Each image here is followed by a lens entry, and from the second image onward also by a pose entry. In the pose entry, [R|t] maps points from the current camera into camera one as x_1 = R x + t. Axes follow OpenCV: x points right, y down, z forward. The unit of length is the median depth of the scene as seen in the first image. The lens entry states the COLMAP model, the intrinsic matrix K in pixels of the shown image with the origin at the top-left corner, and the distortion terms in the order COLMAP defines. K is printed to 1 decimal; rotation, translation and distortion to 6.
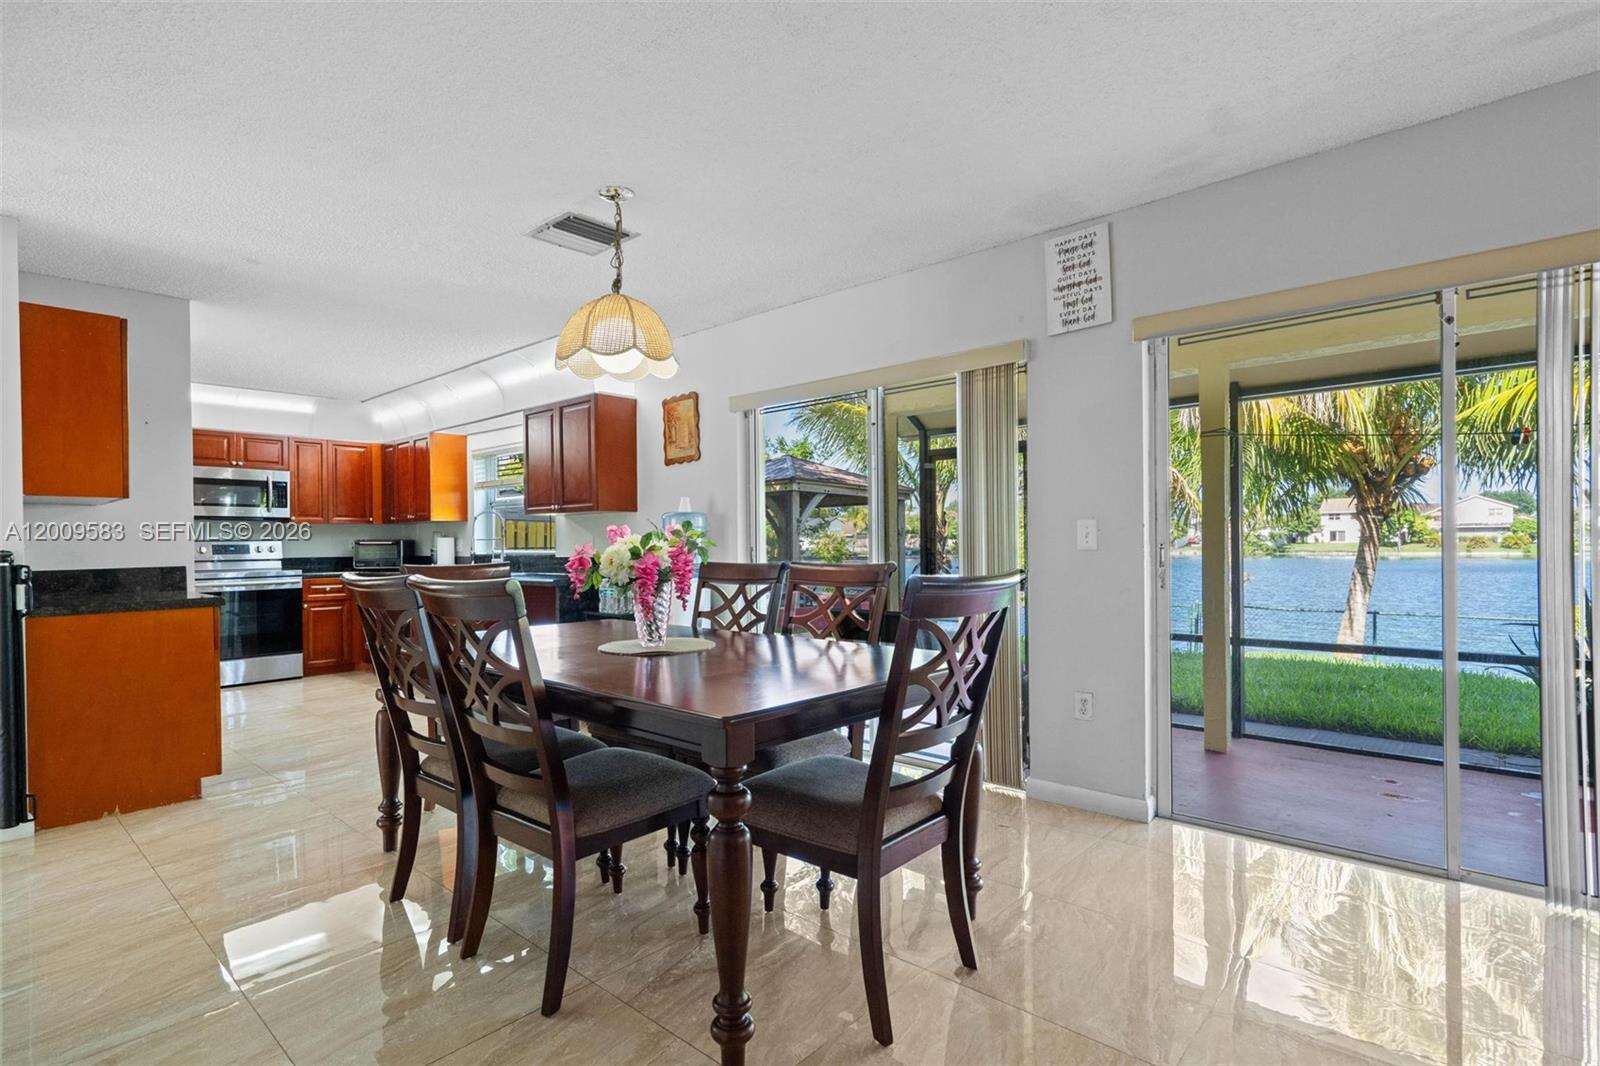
lens RADIAL K [[775.7, 0, 784.6], [0, 775.7, 540.7], [0, 0, 1]] dist [0.003933, 0.000883]
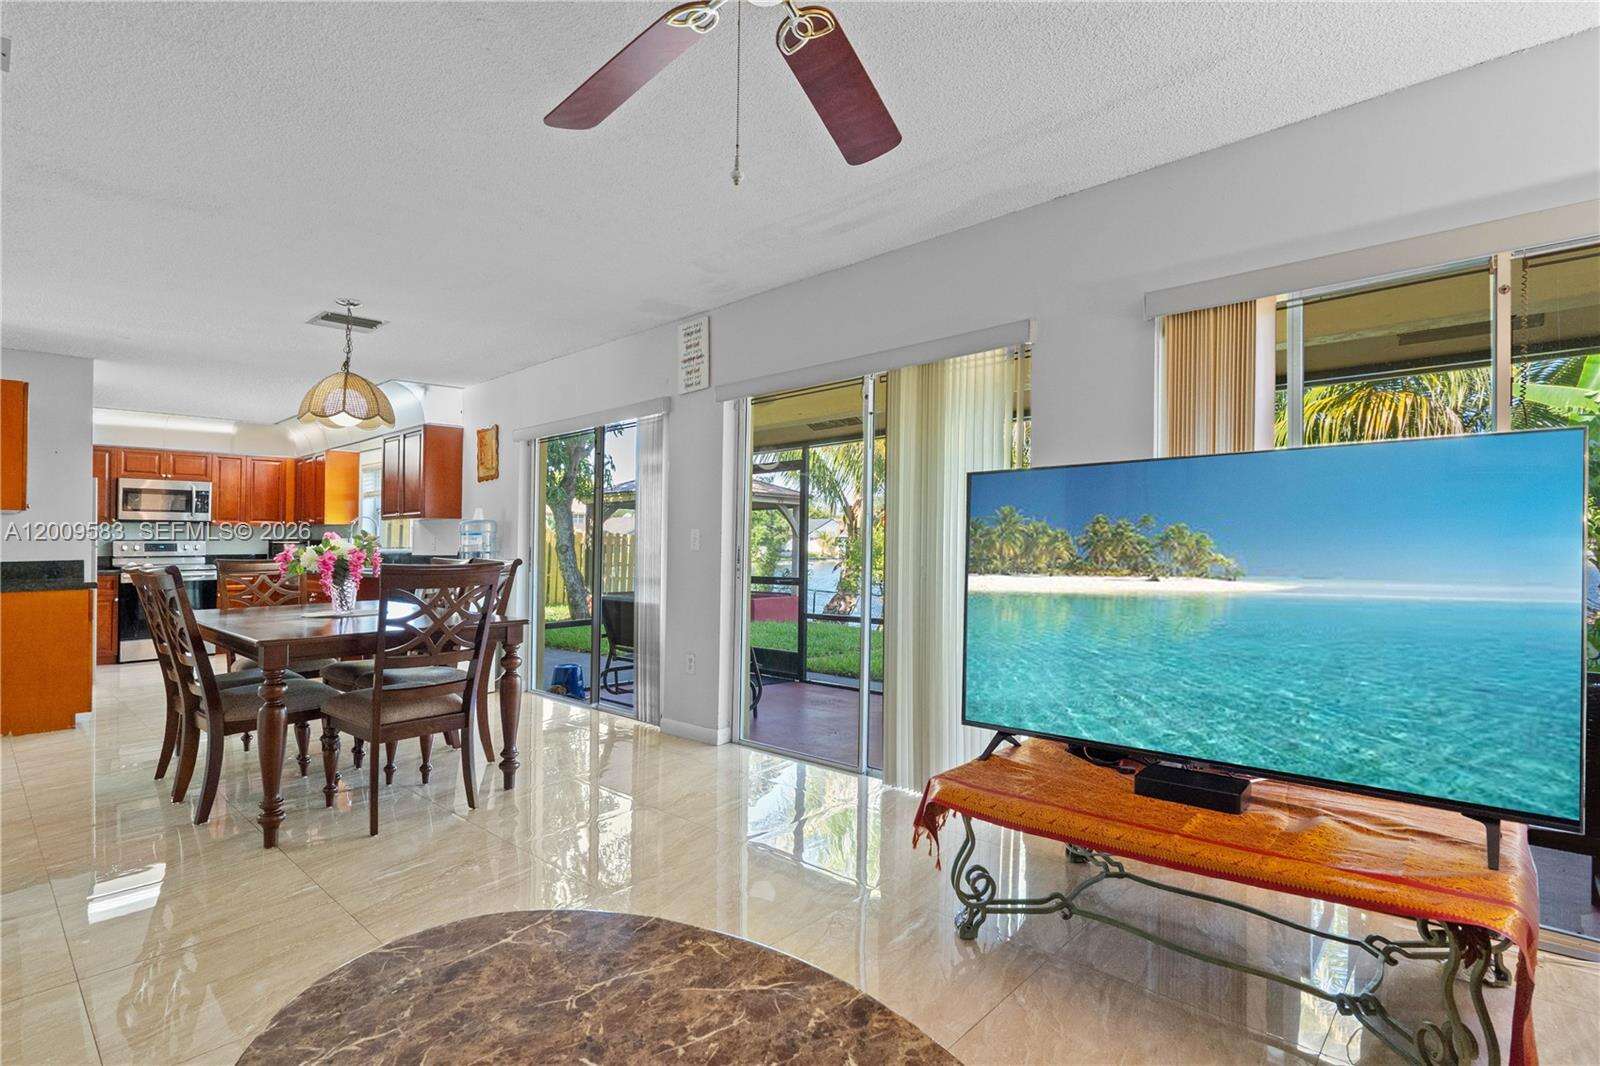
lens RADIAL K [[776.3, 0, 772.5], [0, 776.3, 522.4], [0, 0, 1]] dist [-0.001945, -0.001290]
pose [[0.999738, 0.004218, -0.022476, 0.261181], [-0.004779, 0.999676, -0.024987, -0.001917], [0.022364, 0.025088, 0.999435, -0.177606]]
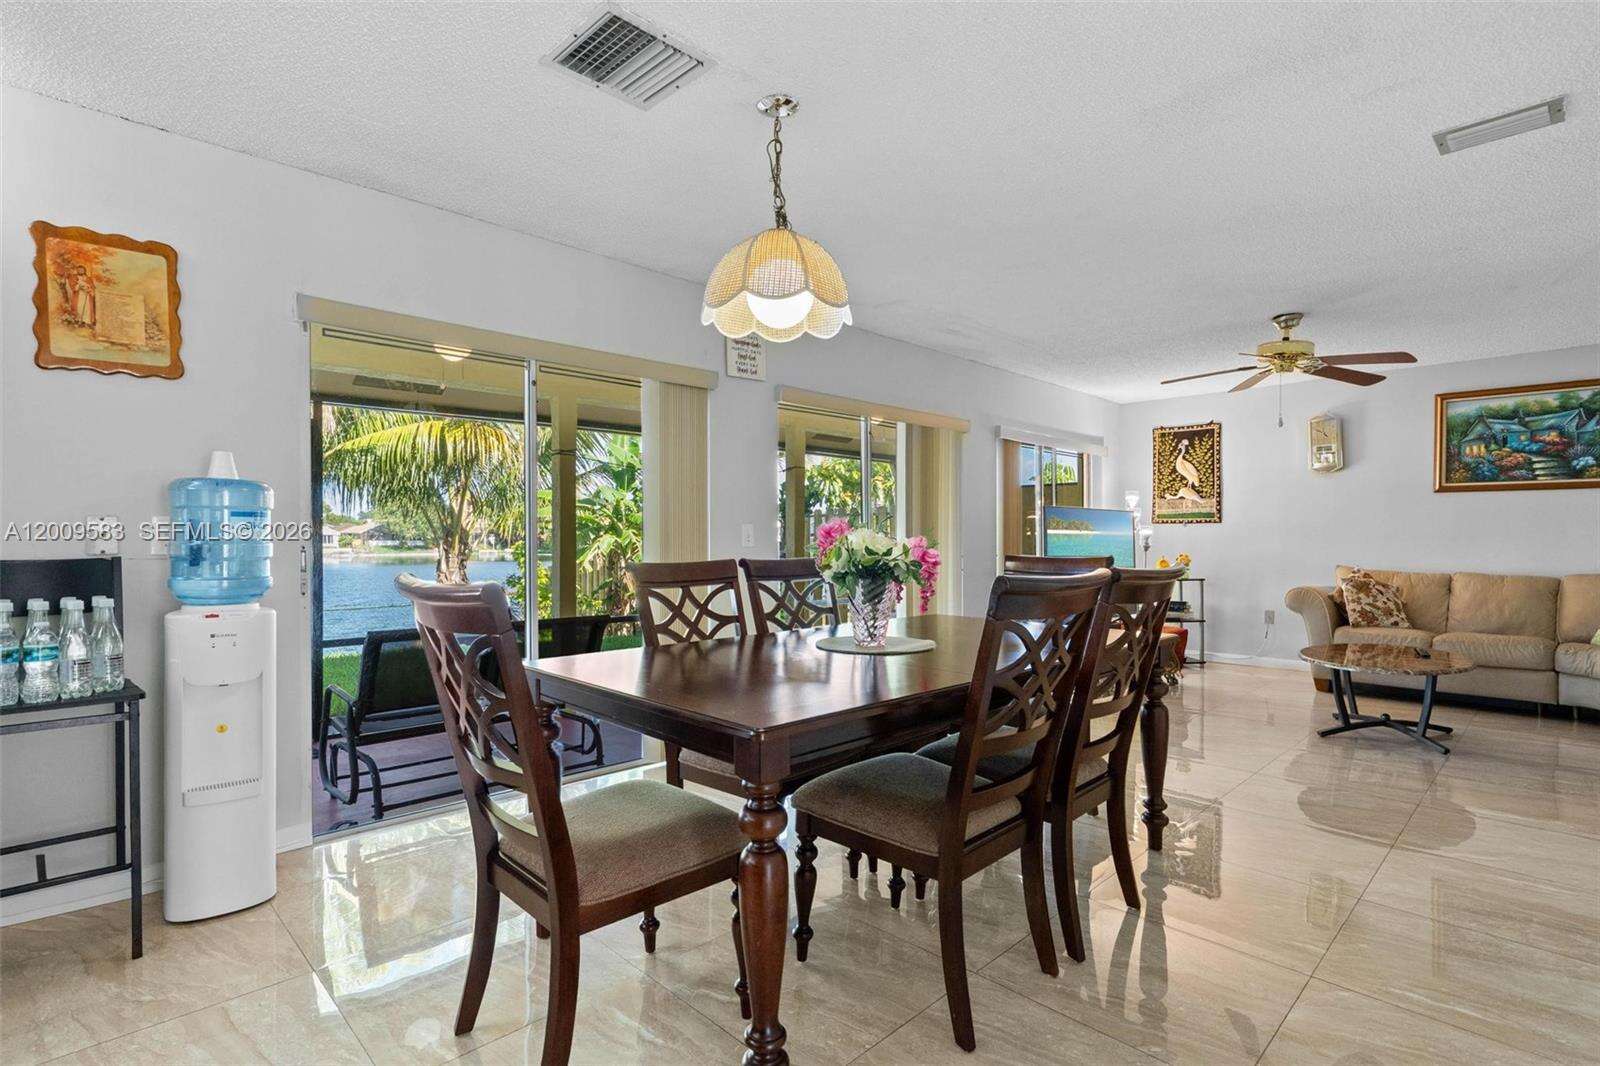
lens RADIAL K [[775.7, 0, 784.6], [0, 775.7, 540.7], [0, 0, 1]] dist [0.003933, 0.000883]
pose [[0.065715, 0.007777, 0.997808, -0.437949], [-0.001800, 0.999969, -0.007675, 0.005446], [-0.997837, -0.001292, 0.065727, 0.404824]]
